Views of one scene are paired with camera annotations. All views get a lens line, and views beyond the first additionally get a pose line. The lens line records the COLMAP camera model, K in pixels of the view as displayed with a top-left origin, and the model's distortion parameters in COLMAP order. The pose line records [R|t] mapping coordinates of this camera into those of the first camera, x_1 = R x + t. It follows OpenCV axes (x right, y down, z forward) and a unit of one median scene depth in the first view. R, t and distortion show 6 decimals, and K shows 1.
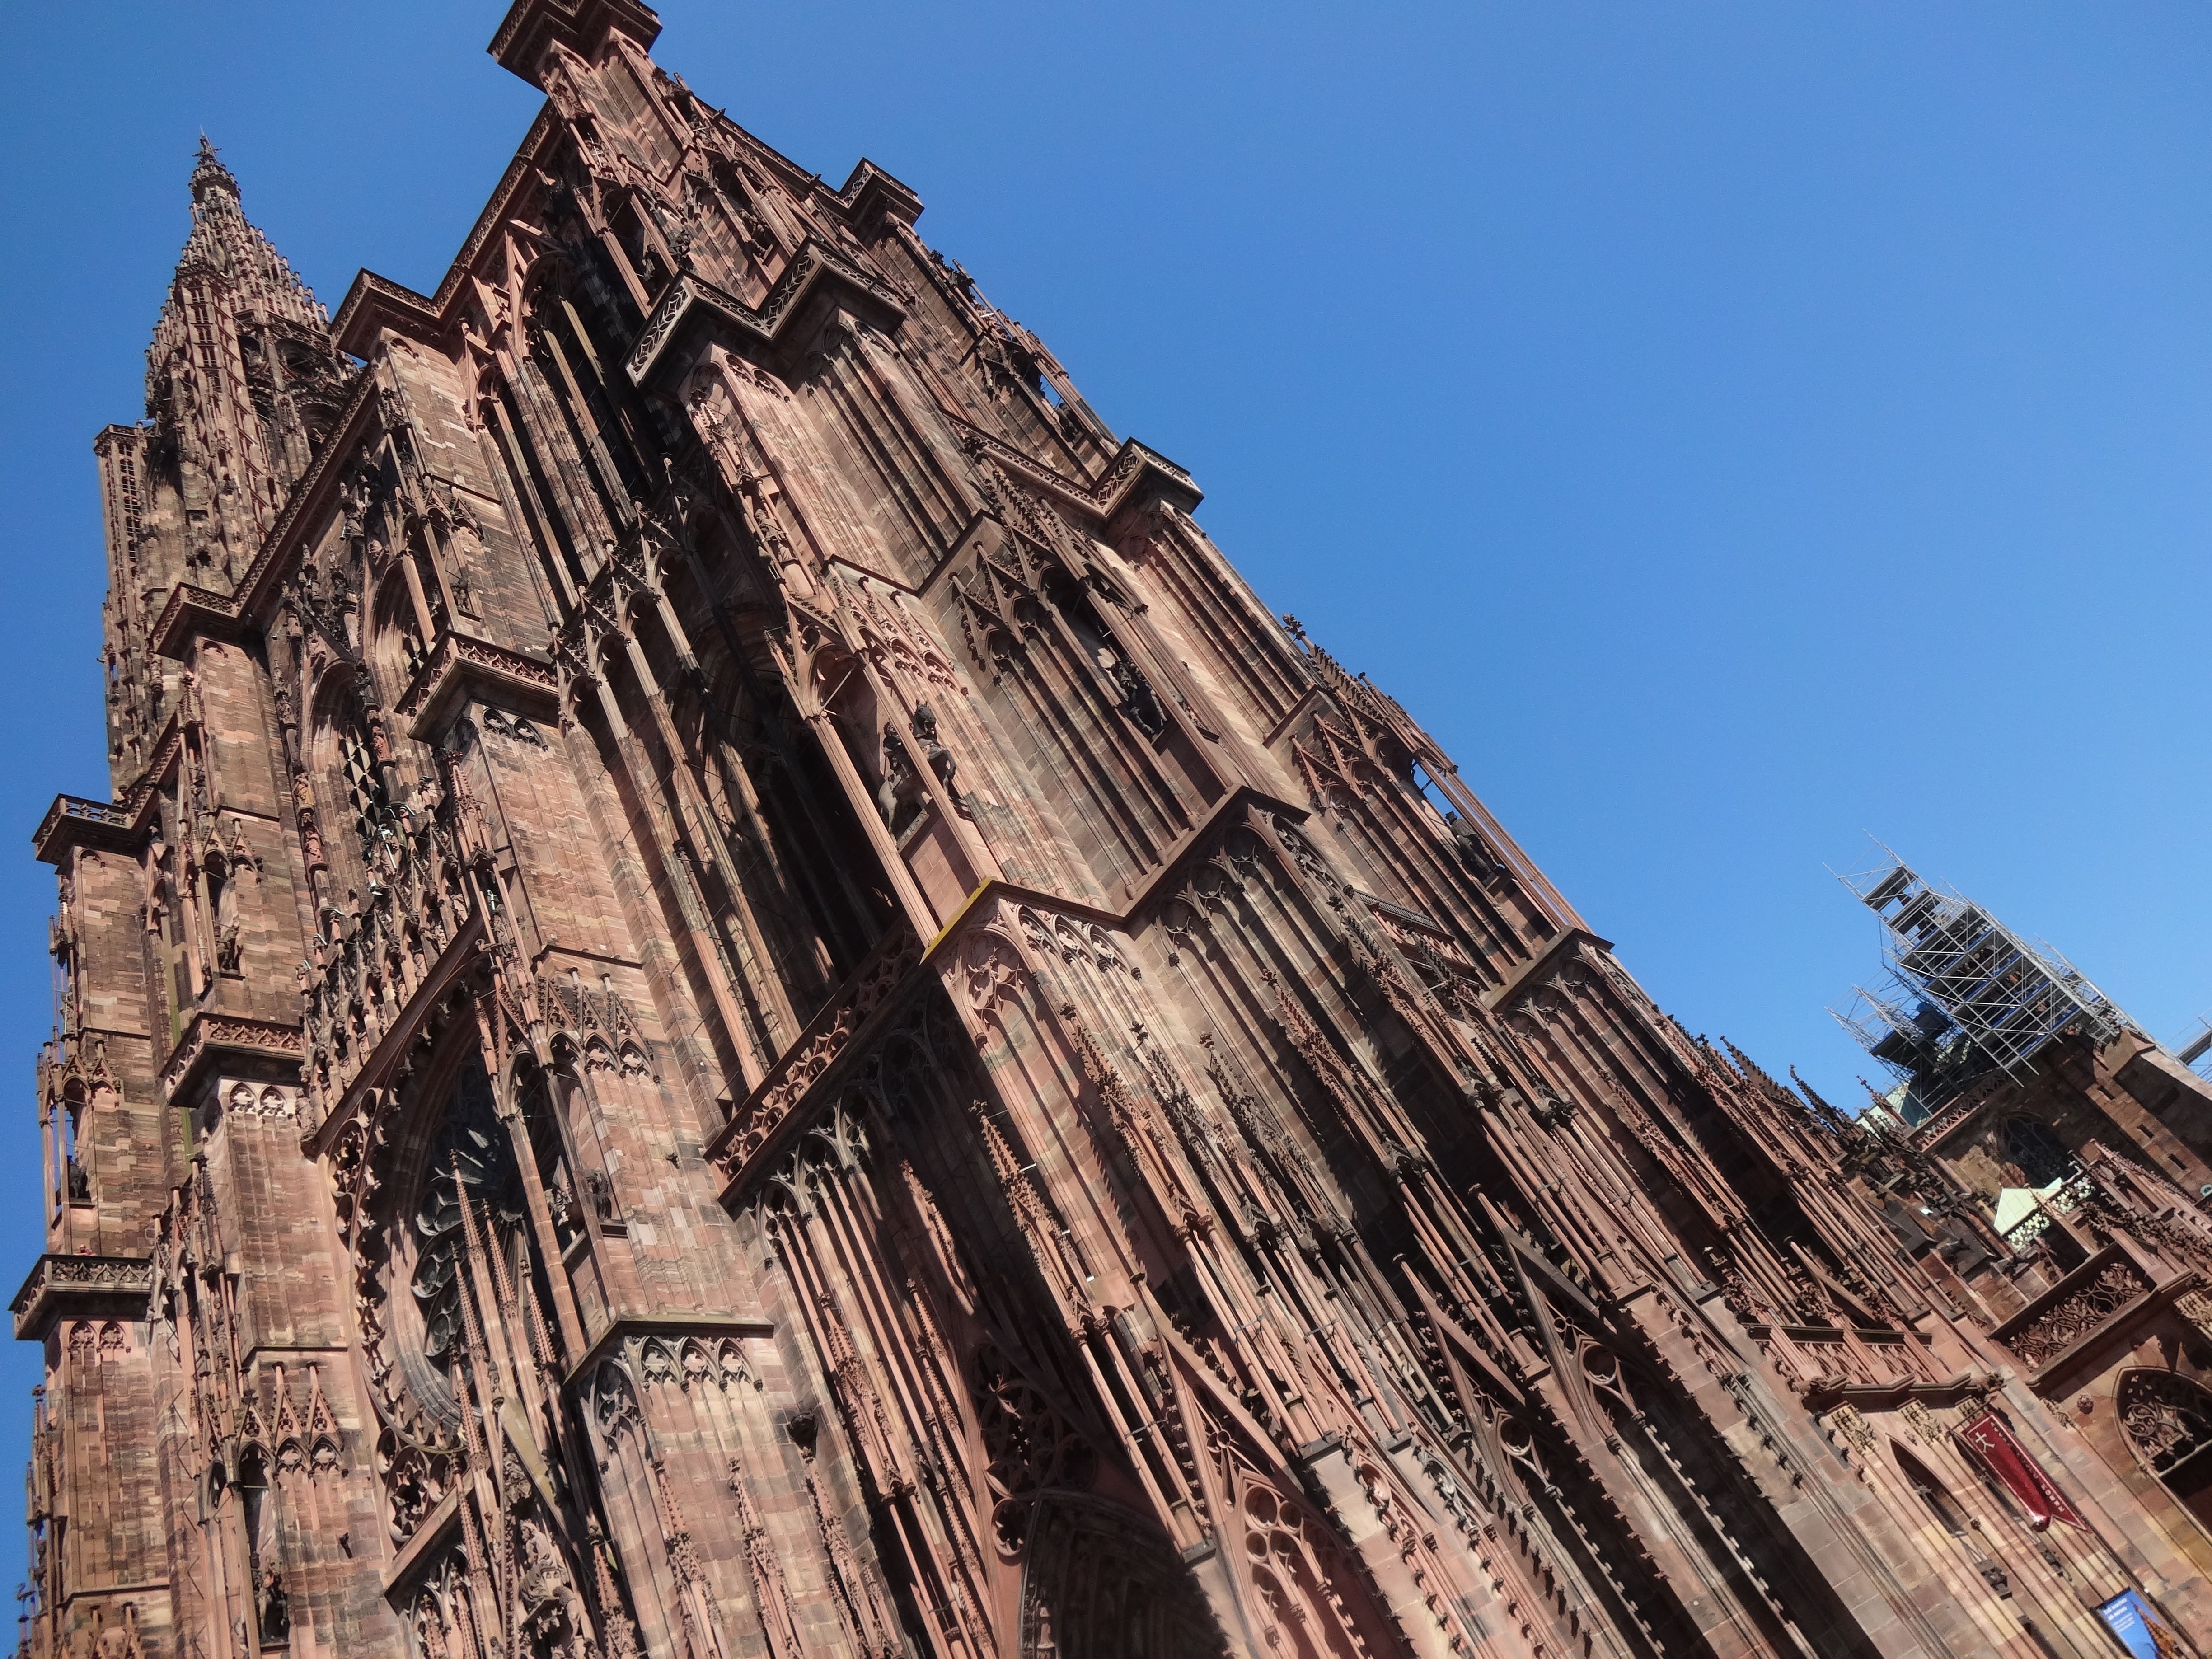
lens RADIAL K [[1633.9, 0, 1106.0], [0, 1633.9, 829.5], [0, 0, 1]] dist [-0.002578, -0.005826]
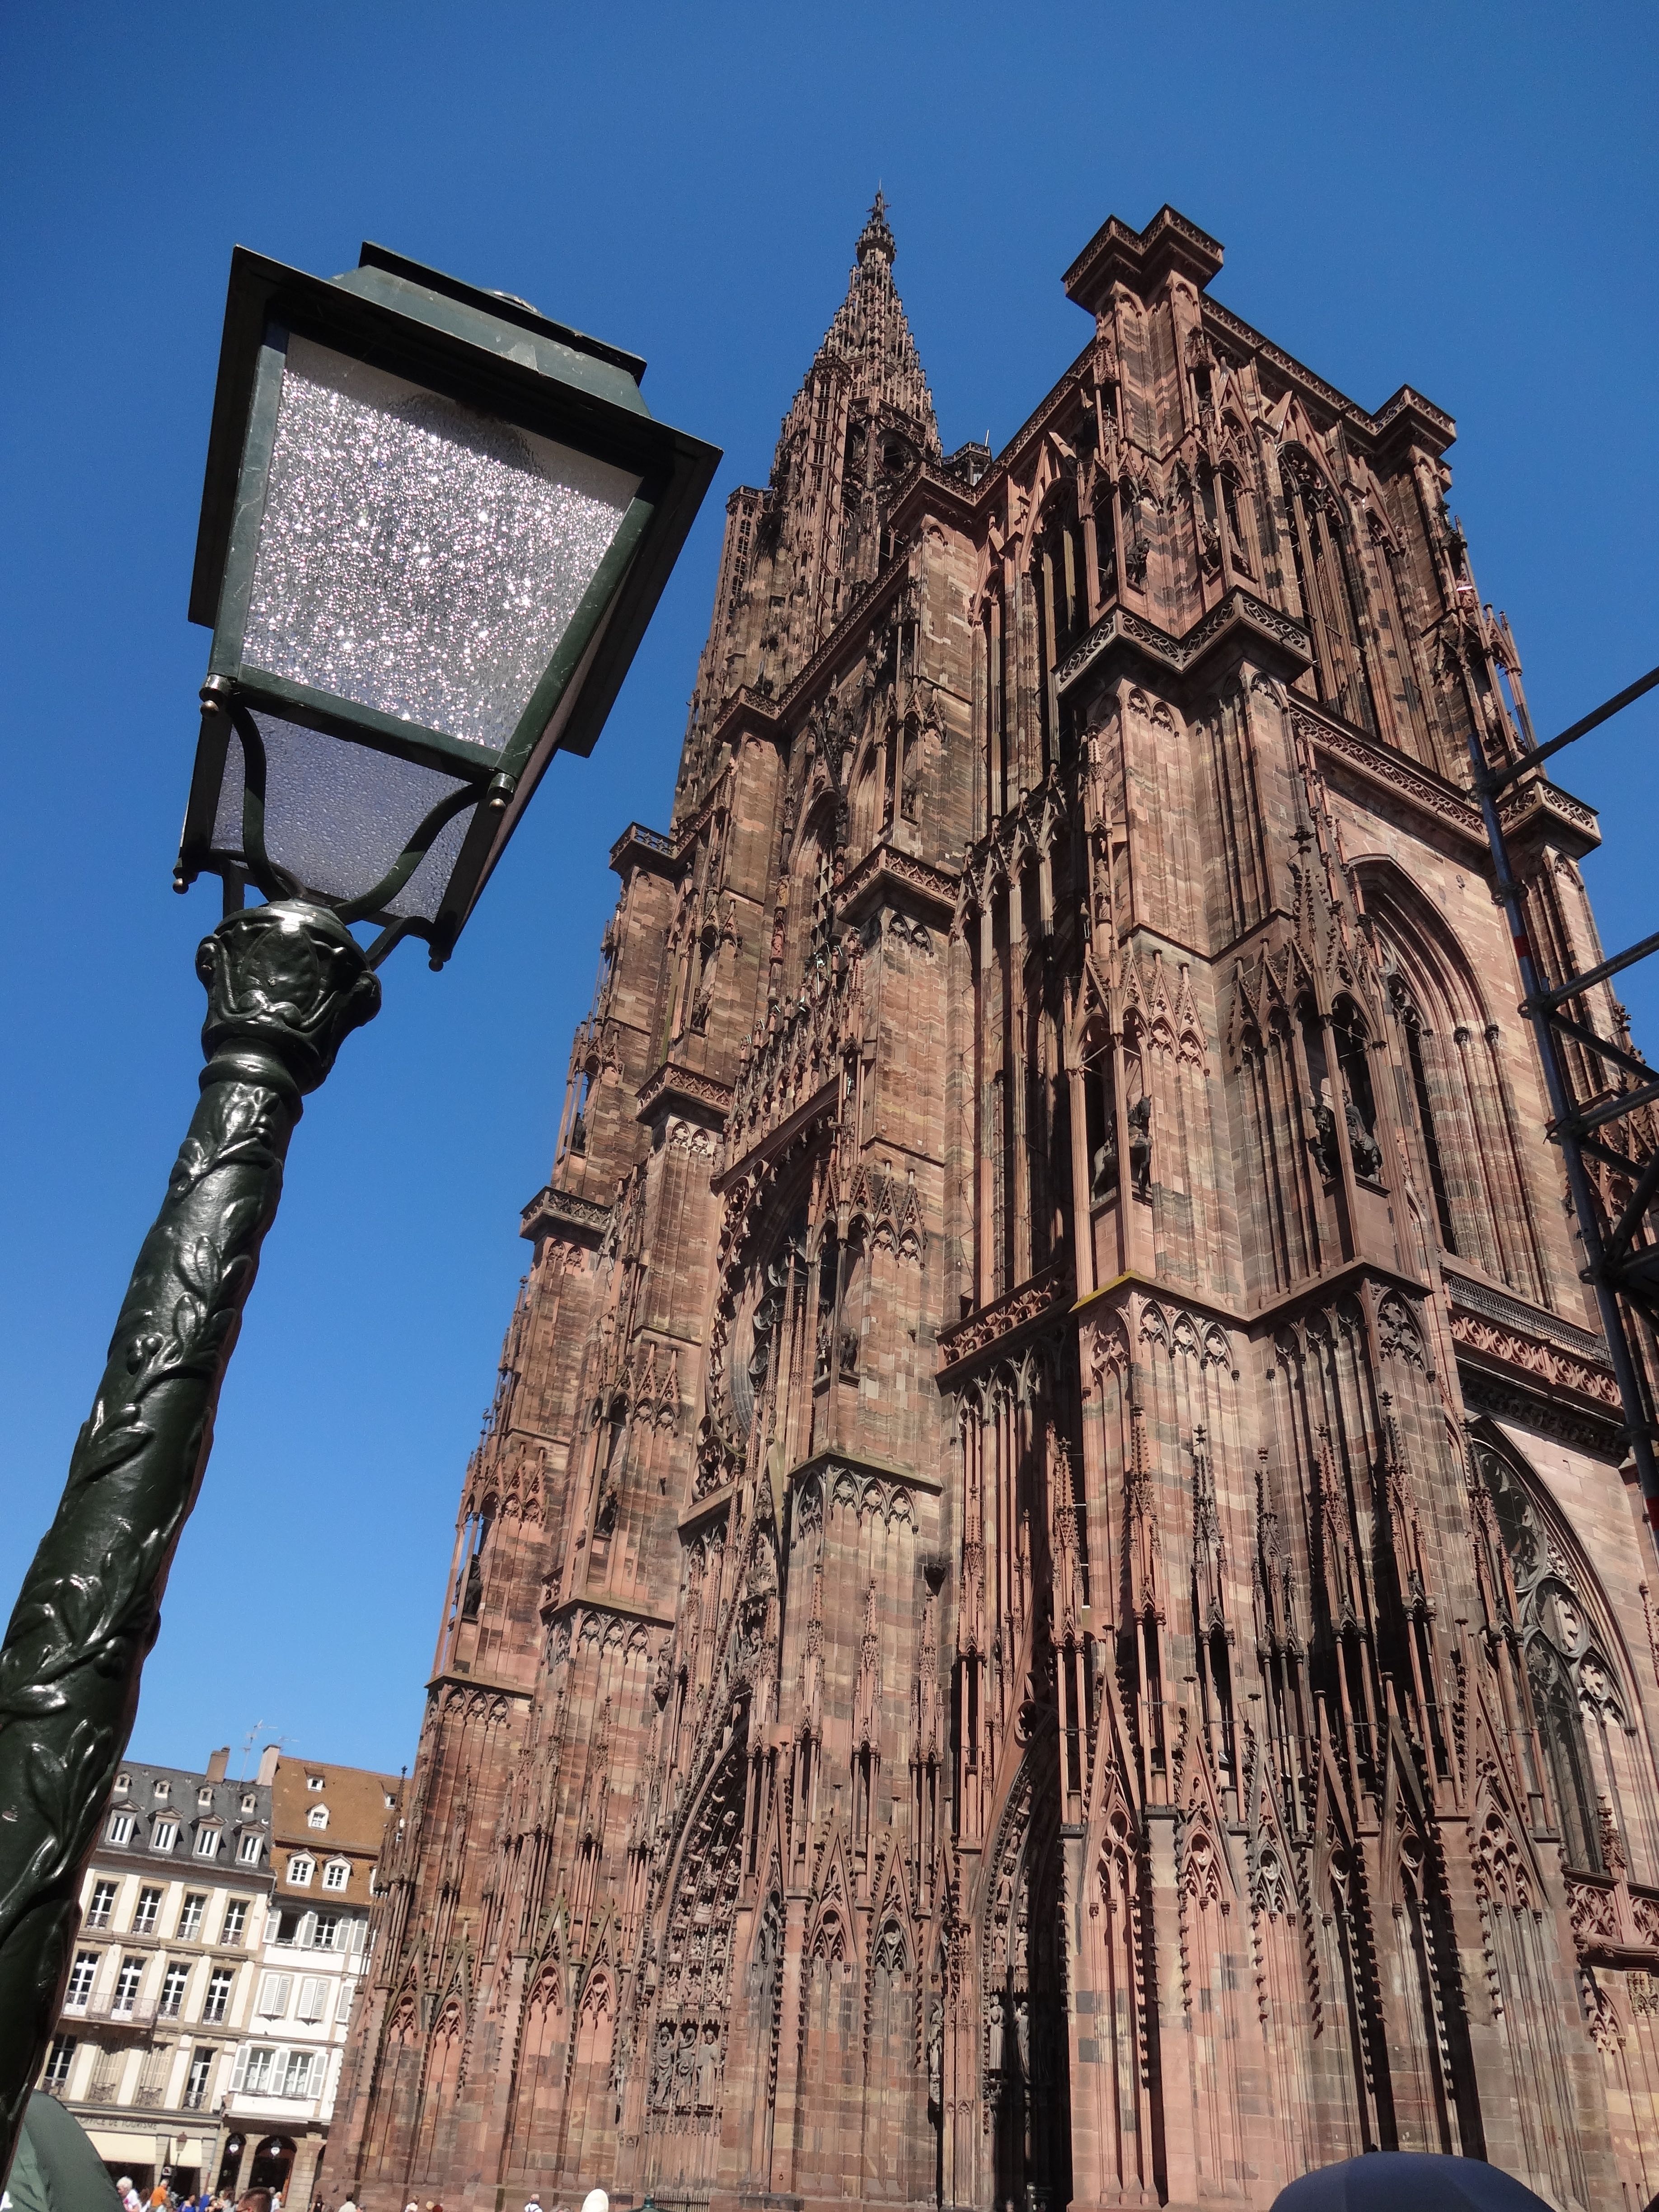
lens RADIAL K [[1633.9, 0, 829.5], [0, 1633.9, 1106.0], [0, 0, 1]] dist [-0.002578, -0.005826]
pose [[0.862492, 0.293791, -0.412061, 0.127239], [-0.215836, 0.950017, 0.225572, -0.197991], [0.457736, -0.105616, 0.882793, -0.128069]]
